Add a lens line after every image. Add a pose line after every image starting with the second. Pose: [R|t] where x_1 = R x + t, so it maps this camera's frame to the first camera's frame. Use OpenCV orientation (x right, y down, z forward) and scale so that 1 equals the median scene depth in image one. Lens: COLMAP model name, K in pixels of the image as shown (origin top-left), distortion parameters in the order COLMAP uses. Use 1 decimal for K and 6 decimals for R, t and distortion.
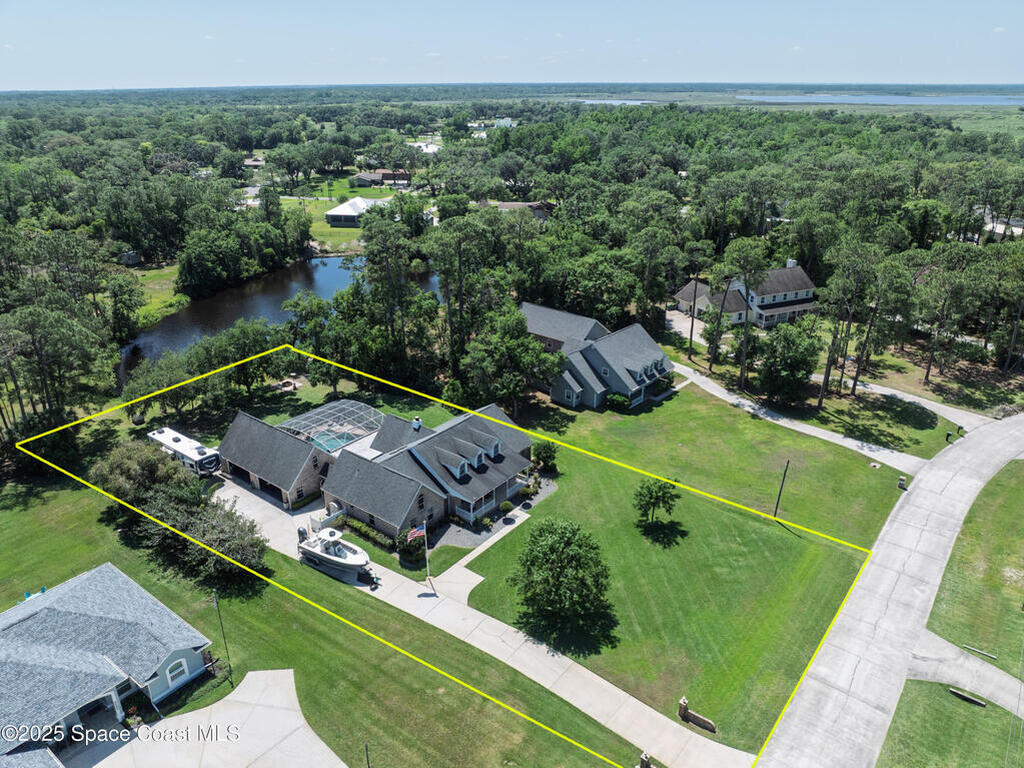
lens RADIAL K [[725.7, 0, 511.6], [0, 725.7, 382.2], [0, 0, 1]] dist [-0.043419, 0.009185]
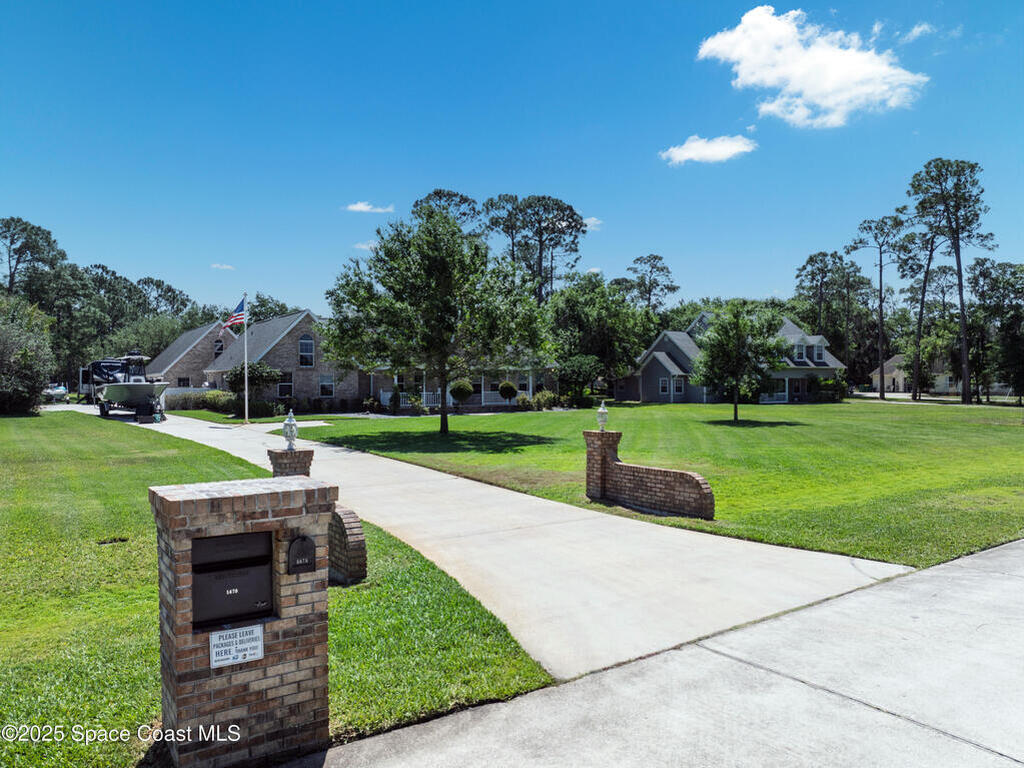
lens RADIAL K [[725.7, 0, 515.1], [0, 725.7, 386.6], [0, 0, 1]] dist [-0.043419, 0.009185]
pose [[0.953454, 0.006597, -0.301467, 0.150916], [-0.120434, 0.924890, -0.360659, 0.274899], [0.276444, 0.380179, 0.882634, 0.401201]]
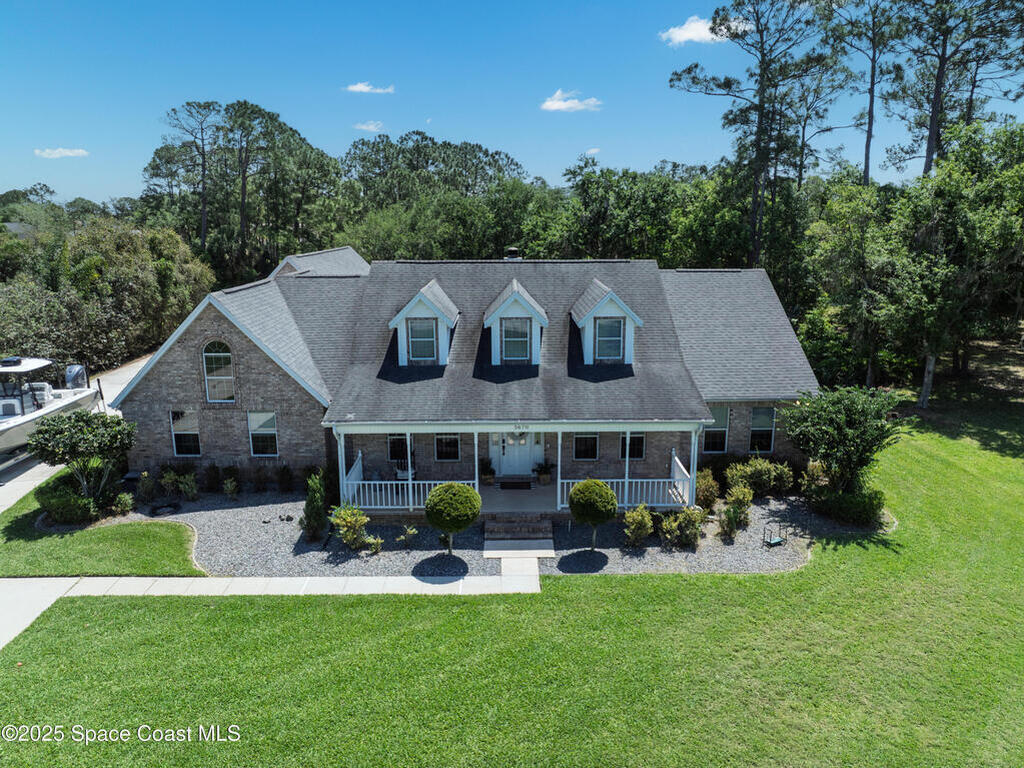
lens RADIAL K [[725.7, 0, 513.2], [0, 725.7, 377.2], [0, 0, 1]] dist [-0.043419, 0.009185]
pose [[0.624364, 0.176019, -0.761043, 0.133855], [-0.303384, 0.952439, -0.028612, 0.101420], [0.719811, 0.248752, 0.648070, 0.648977]]
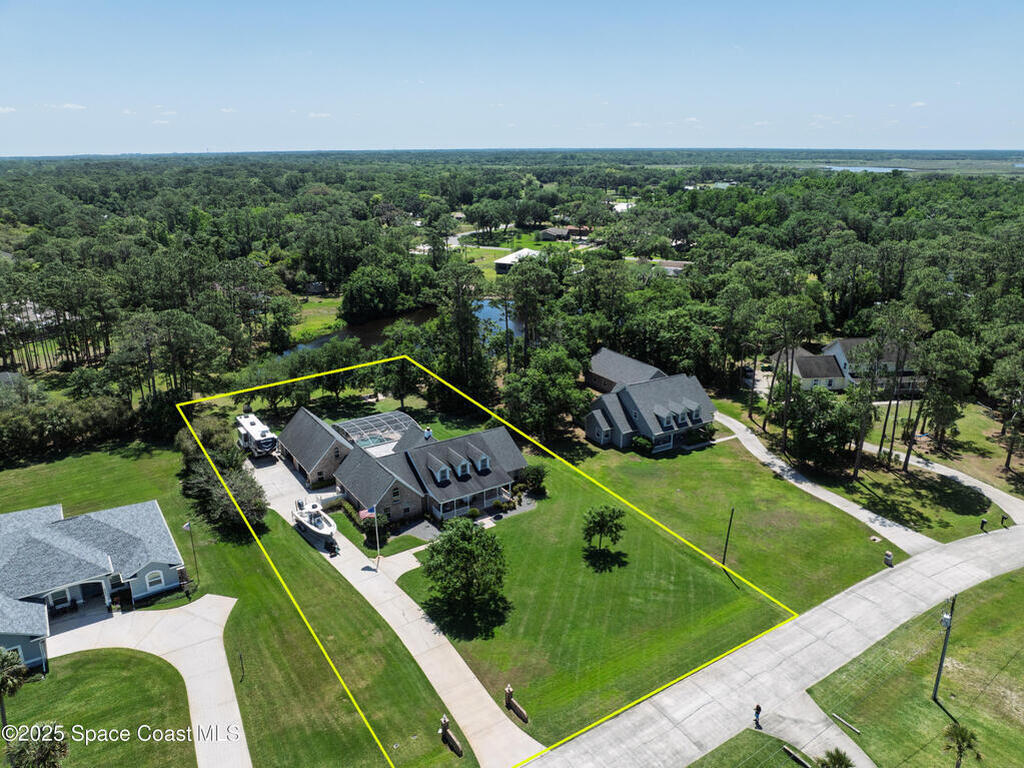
lens RADIAL K [[725.7, 0, 509.6], [0, 725.7, 381.9], [0, 0, 1]] dist [-0.043419, 0.009185]
pose [[0.946104, 0.100206, -0.307971, 0.280478], [-0.124413, 0.990418, -0.059946, 0.024315], [0.299013, 0.095030, 0.949505, -0.046396]]
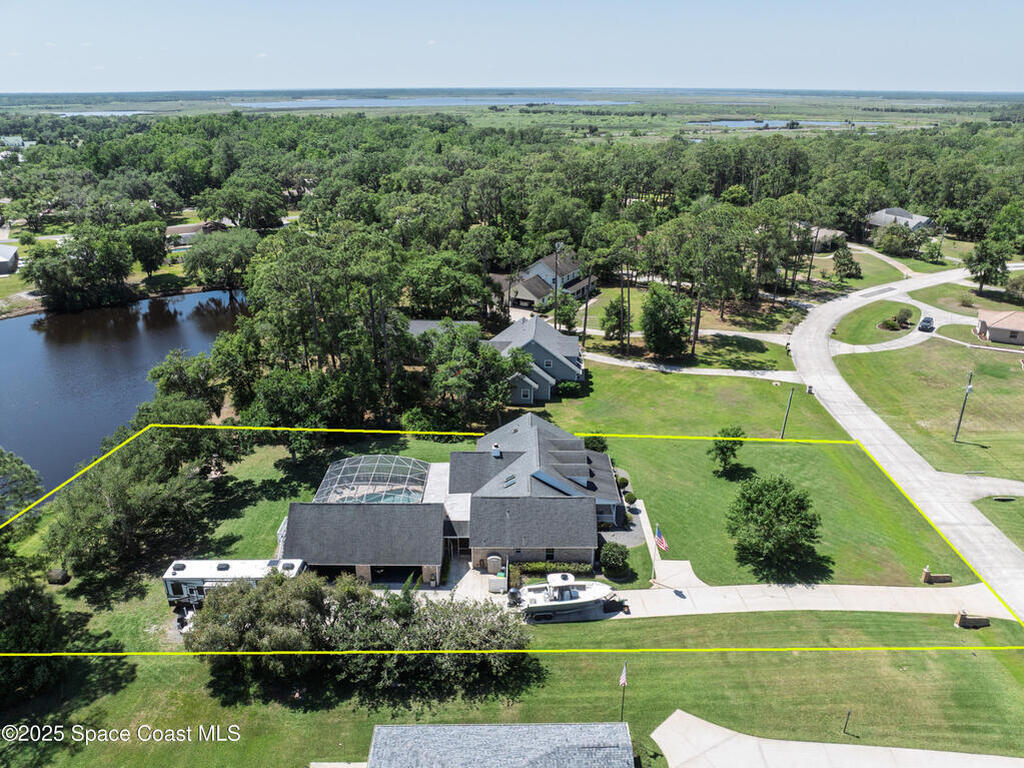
lens RADIAL K [[725.7, 0, 514.6], [0, 725.7, 382.6], [0, 0, 1]] dist [-0.043419, 0.009185]
pose [[0.787795, -0.228201, 0.572105, -0.520511], [0.232608, 0.970279, 0.066720, -0.070293], [-0.570327, 0.080515, 0.817462, 0.186582]]
